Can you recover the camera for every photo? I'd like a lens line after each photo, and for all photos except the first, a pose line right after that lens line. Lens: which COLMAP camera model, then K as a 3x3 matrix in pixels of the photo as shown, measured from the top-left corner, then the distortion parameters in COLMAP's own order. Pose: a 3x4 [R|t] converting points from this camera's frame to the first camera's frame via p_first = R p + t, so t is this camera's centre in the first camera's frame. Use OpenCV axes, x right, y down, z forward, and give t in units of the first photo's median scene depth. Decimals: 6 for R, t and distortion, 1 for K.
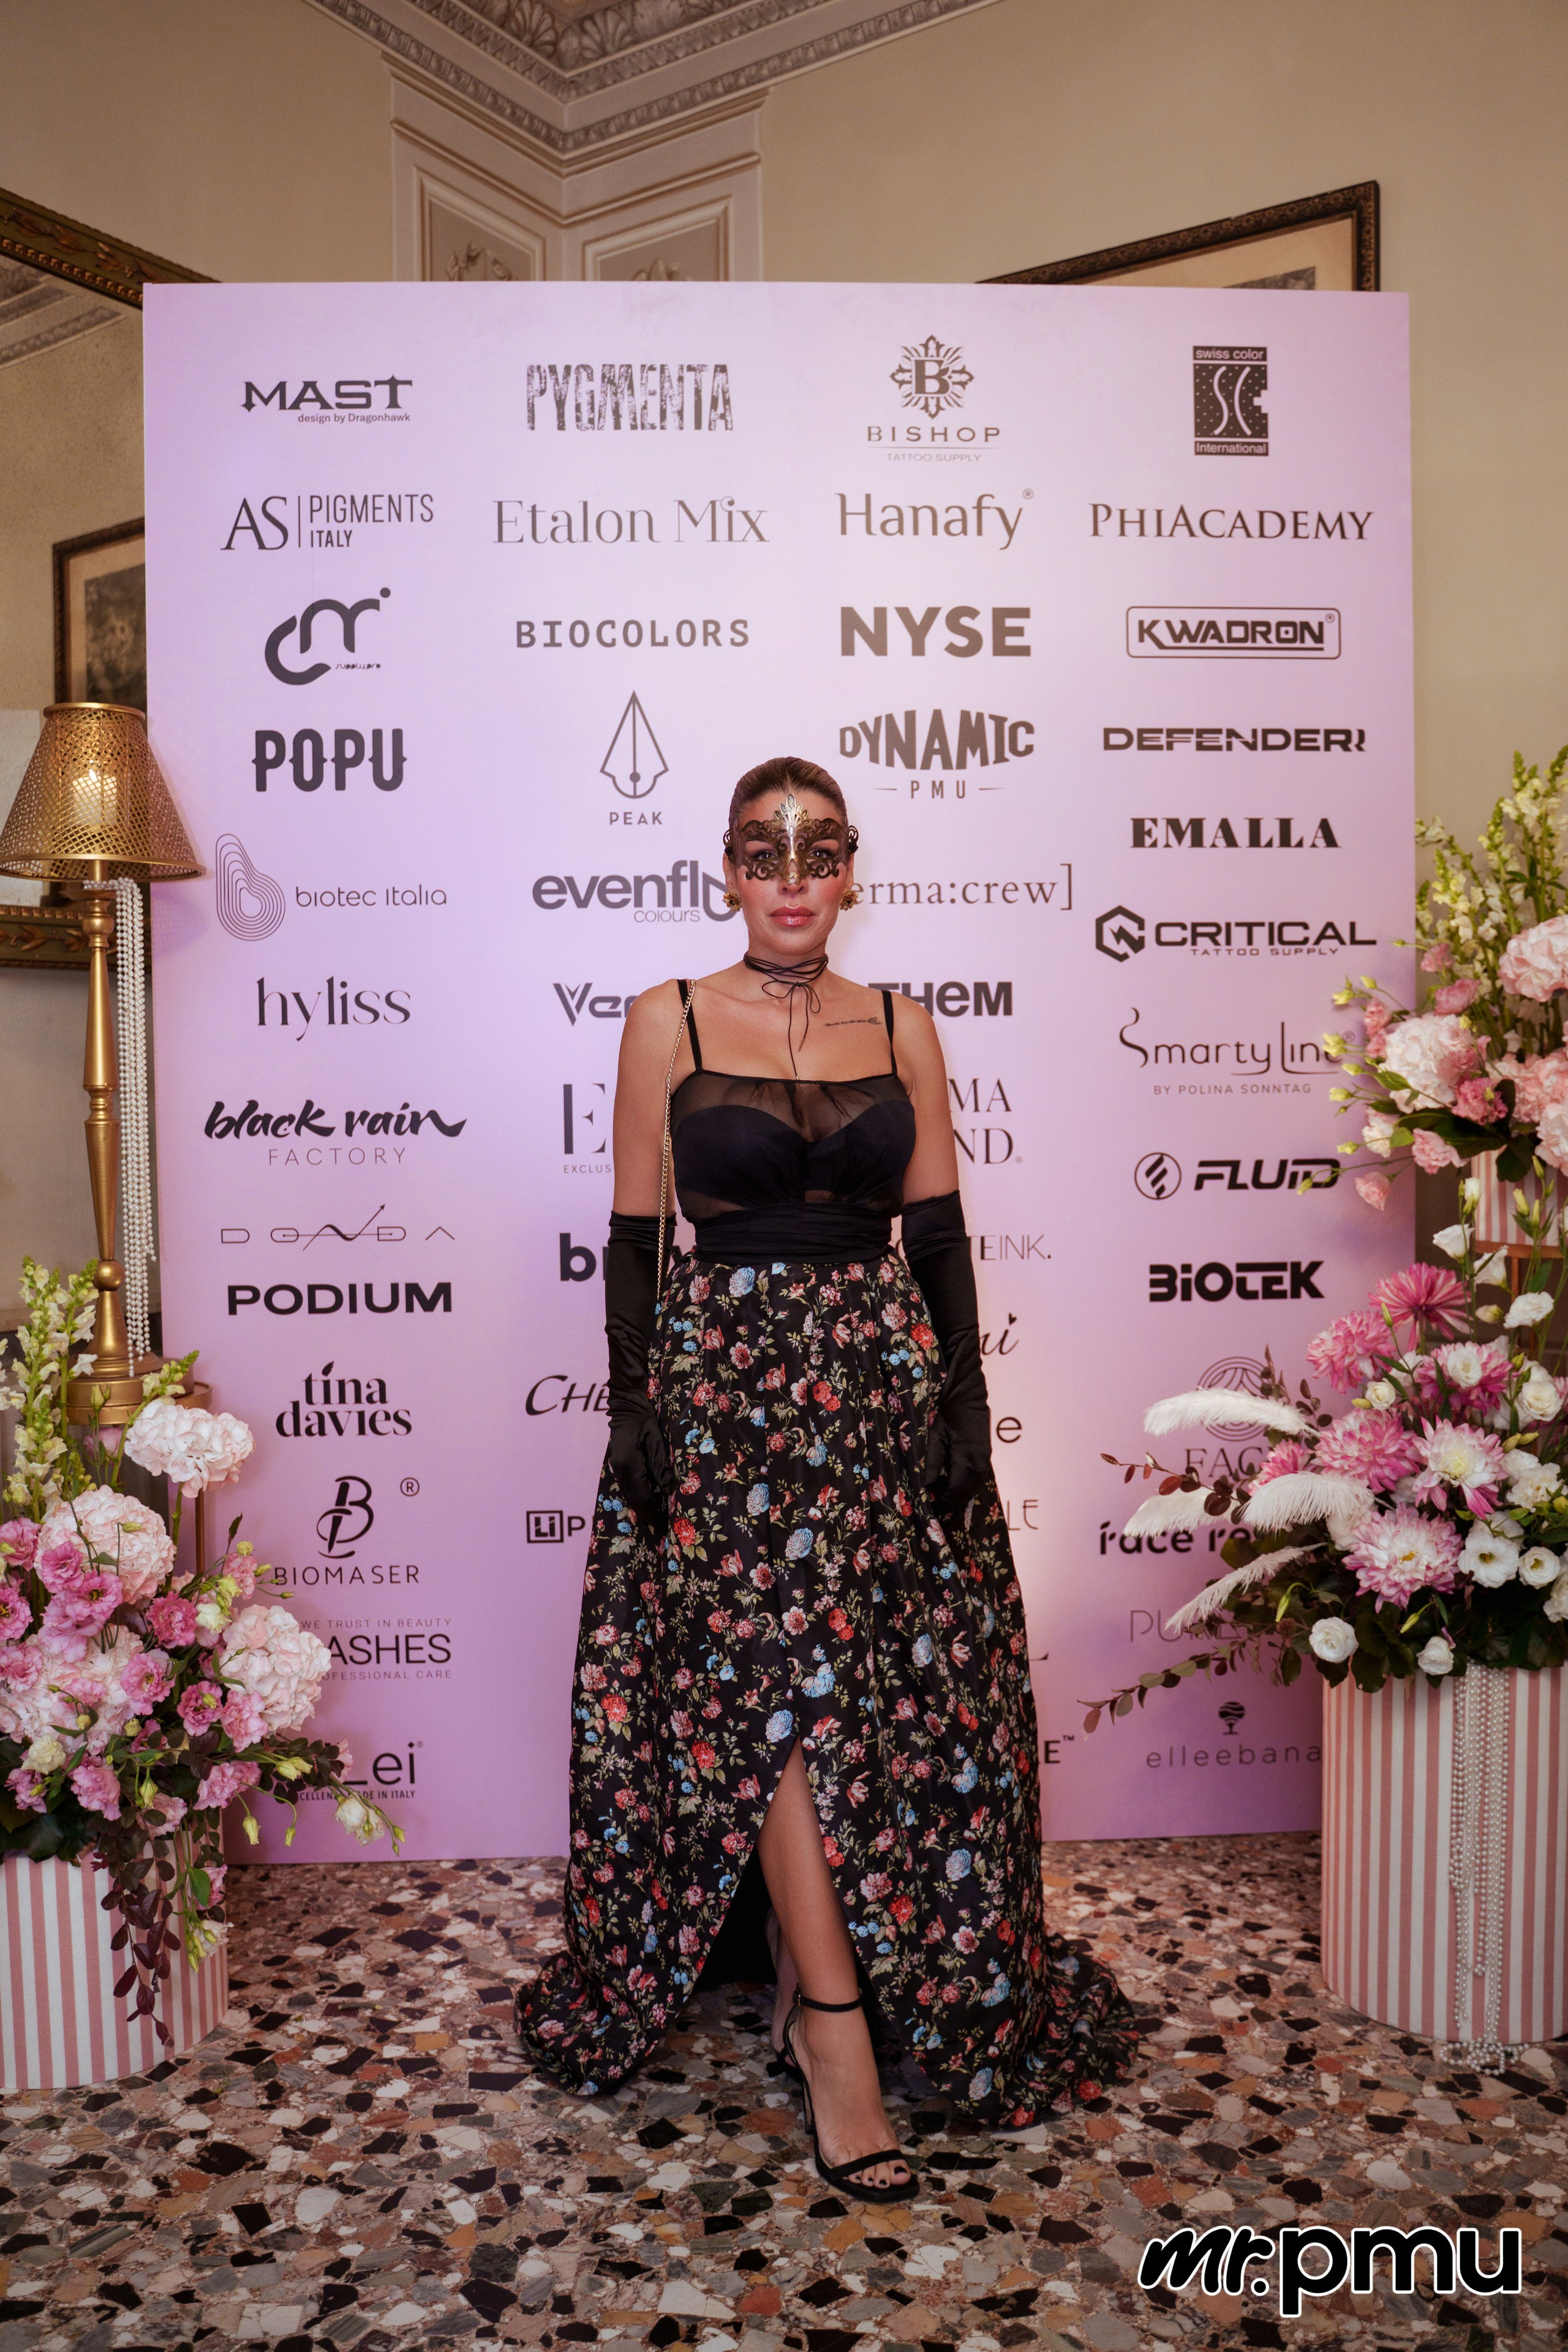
lens RADIAL K [[1887.2, 0, 785.5], [0, 1887.2, 1172.2], [0, 0, 1]] dist [-0.118270, 0.093973]
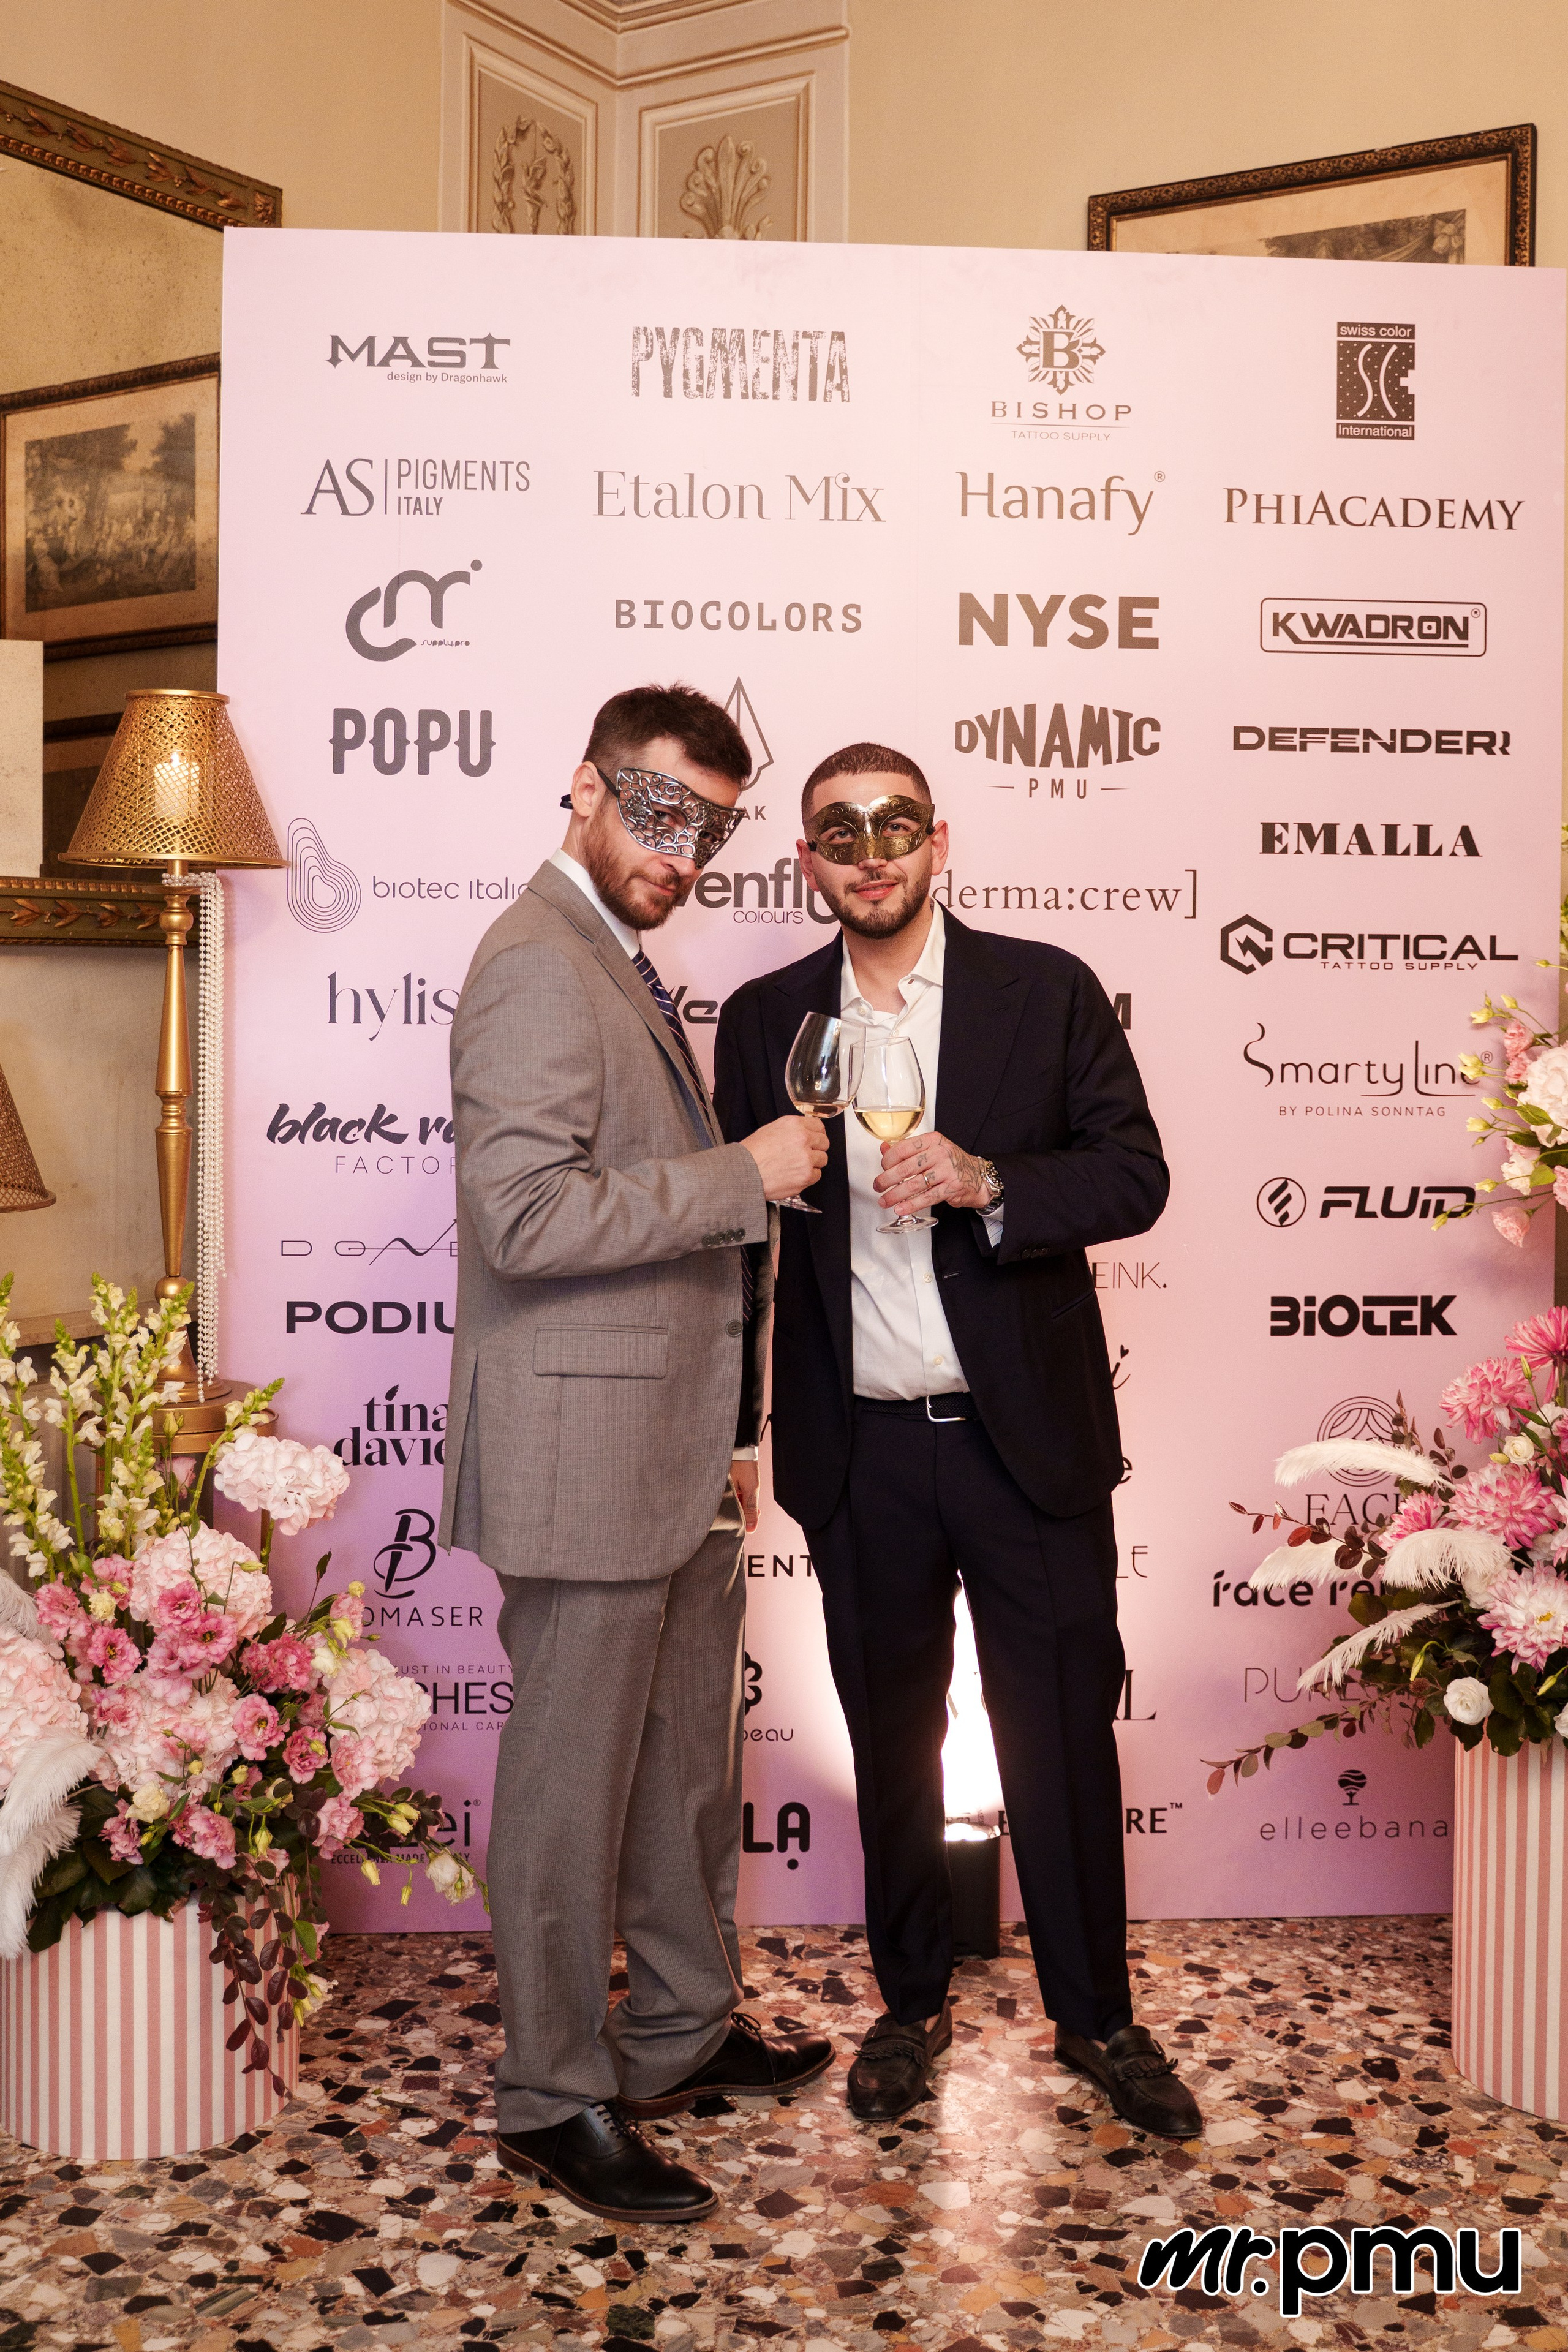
lens RADIAL K [[2448.5, 0, 784.6], [0, 2448.5, 1007.7], [0, 0, 1]] dist [-0.085190, 0.105565]
pose [[0.999561, 0.021961, 0.019879, -0.079206], [-0.021278, 0.999198, -0.033931, -0.050021], [-0.020608, 0.033493, 0.999226, -0.224616]]
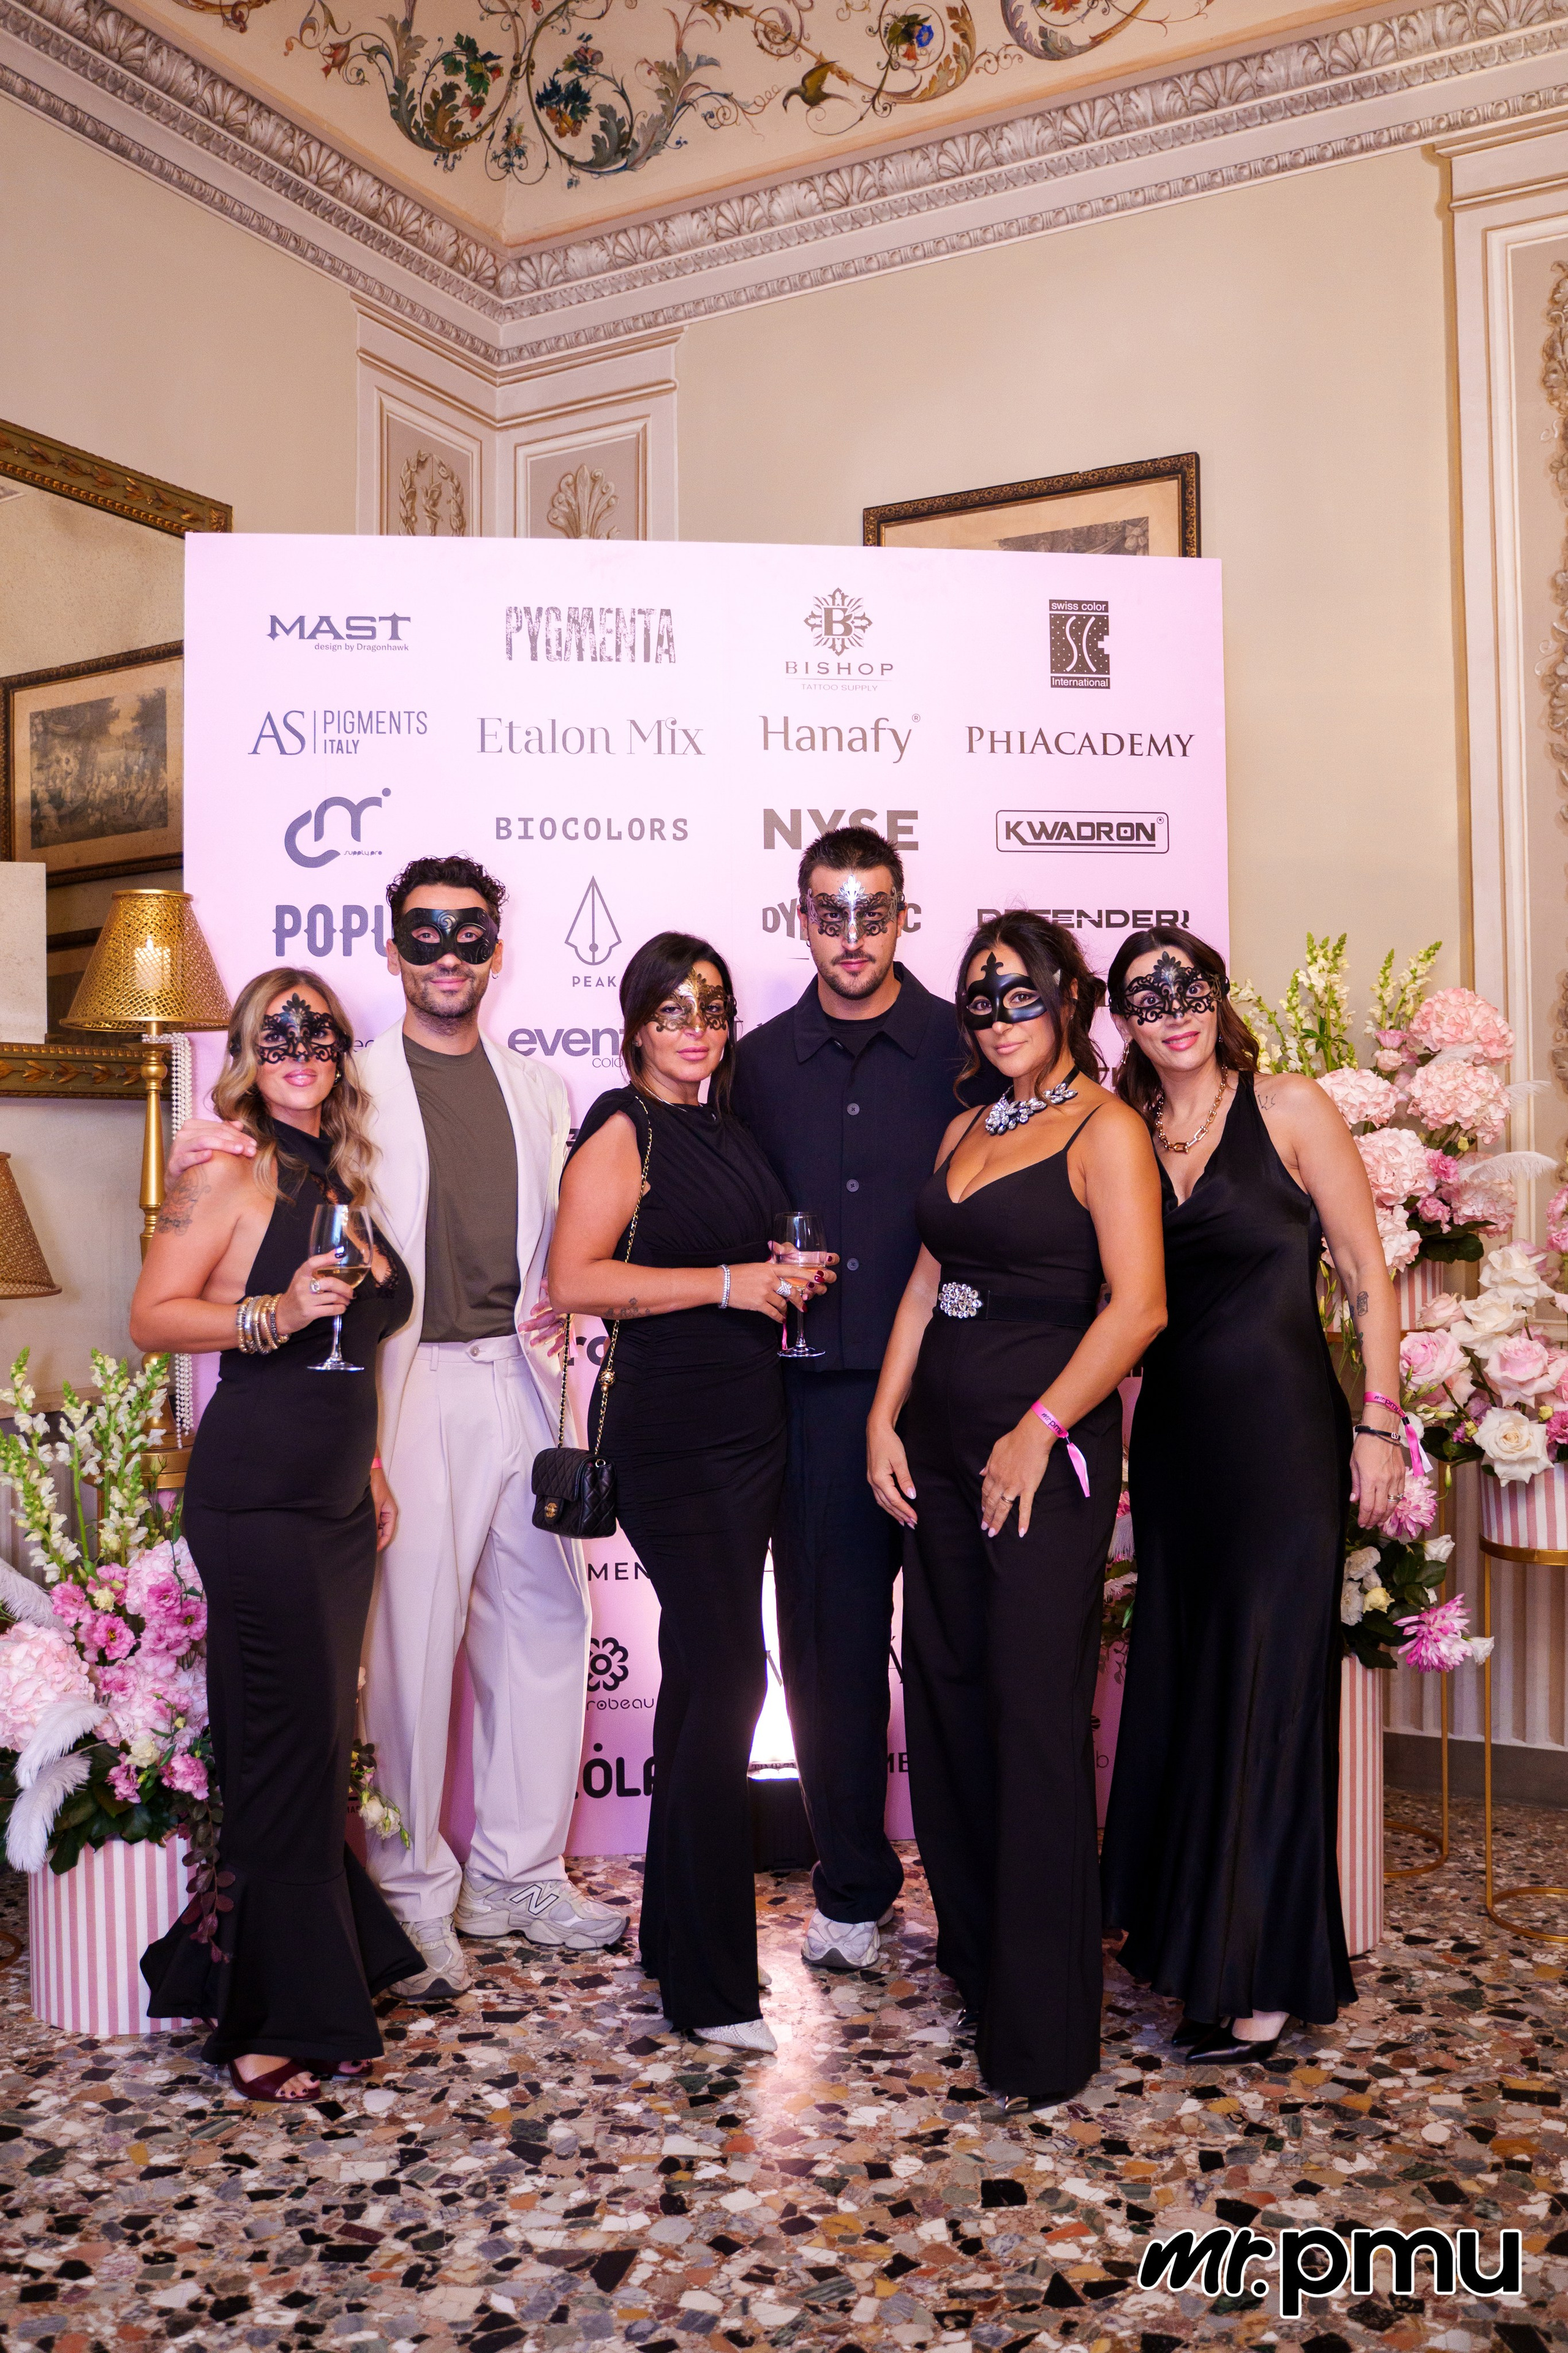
lens RADIAL K [[1993.2, 0, 782.9], [0, 1993.2, 1138.5], [0, 0, 1]] dist [-0.118864, 0.094298]
pose [[0.996712, 0.001578, 0.081016, -0.062826], [0.002970, 0.998427, -0.055981, -0.015862], [-0.080977, 0.056037, 0.995139, -0.279202]]
